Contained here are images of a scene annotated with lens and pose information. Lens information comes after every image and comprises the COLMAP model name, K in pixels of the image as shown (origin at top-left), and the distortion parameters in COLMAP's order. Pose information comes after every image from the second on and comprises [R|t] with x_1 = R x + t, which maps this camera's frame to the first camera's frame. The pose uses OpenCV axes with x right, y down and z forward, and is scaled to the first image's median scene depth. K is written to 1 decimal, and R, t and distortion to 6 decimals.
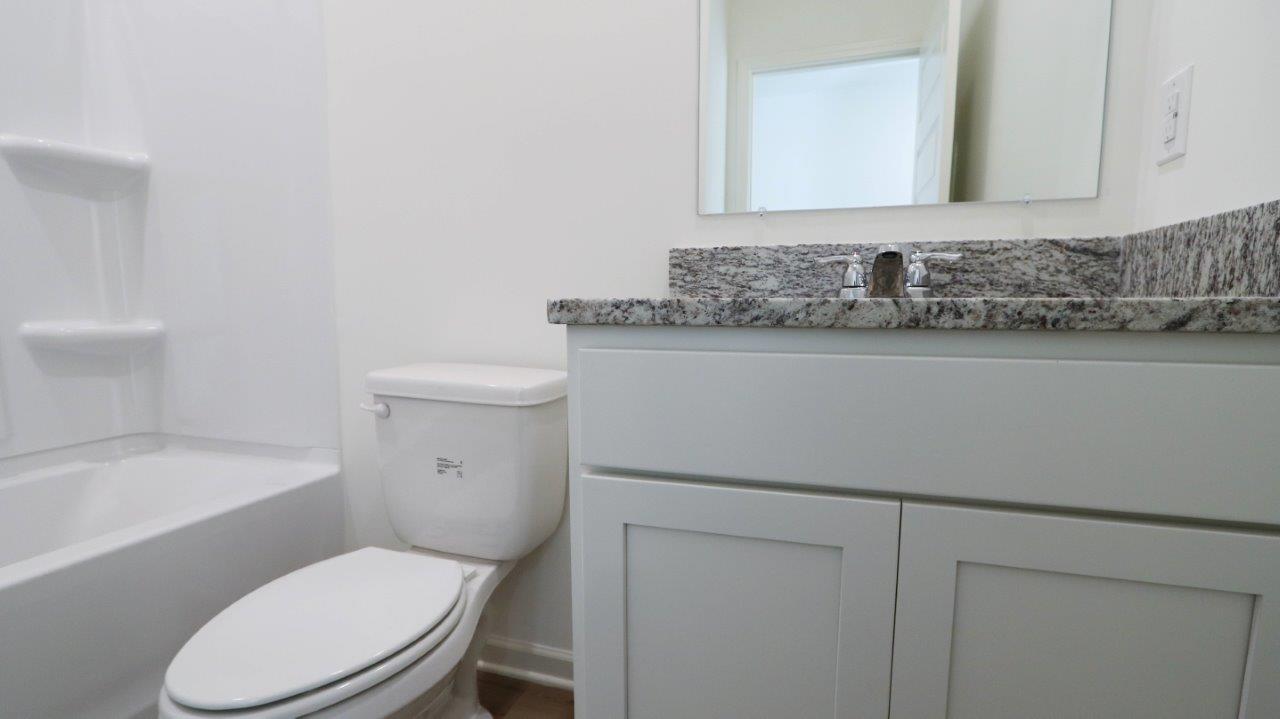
lens RADIAL K [[611.4, 0, 635.2], [0, 611.4, 368.3], [0, 0, 1]] dist [-0.024585, 0.004517]
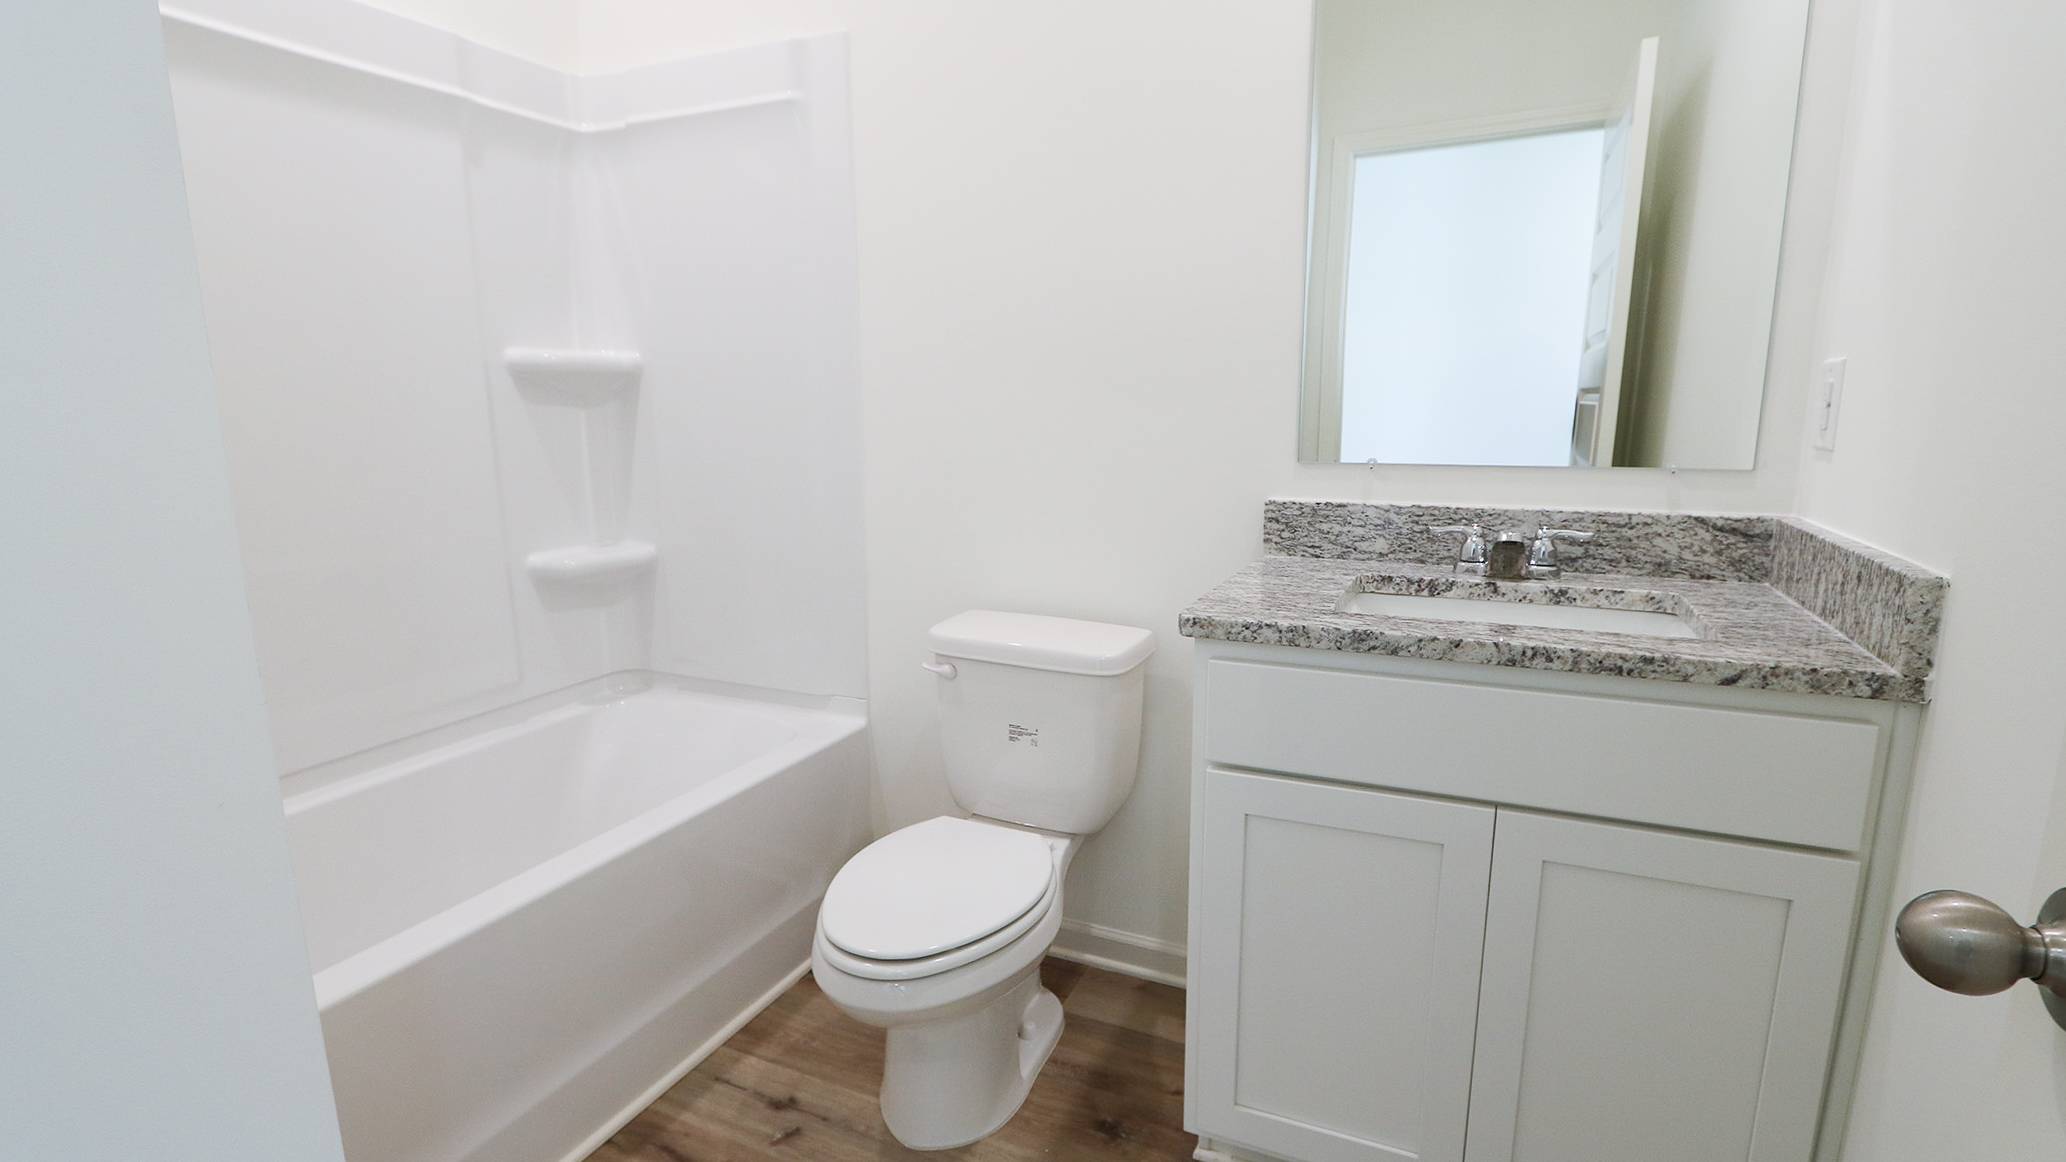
lens RADIAL K [[986.8, 0, 1042.5], [0, 986.8, 582.6], [0, 0, 1]] dist [-0.024585, 0.004517]
pose [[0.995960, 0.018549, -0.087860, -0.160228], [-0.012290, 0.997382, 0.071255, -0.200099], [0.088952, -0.069887, 0.993581, -0.544527]]
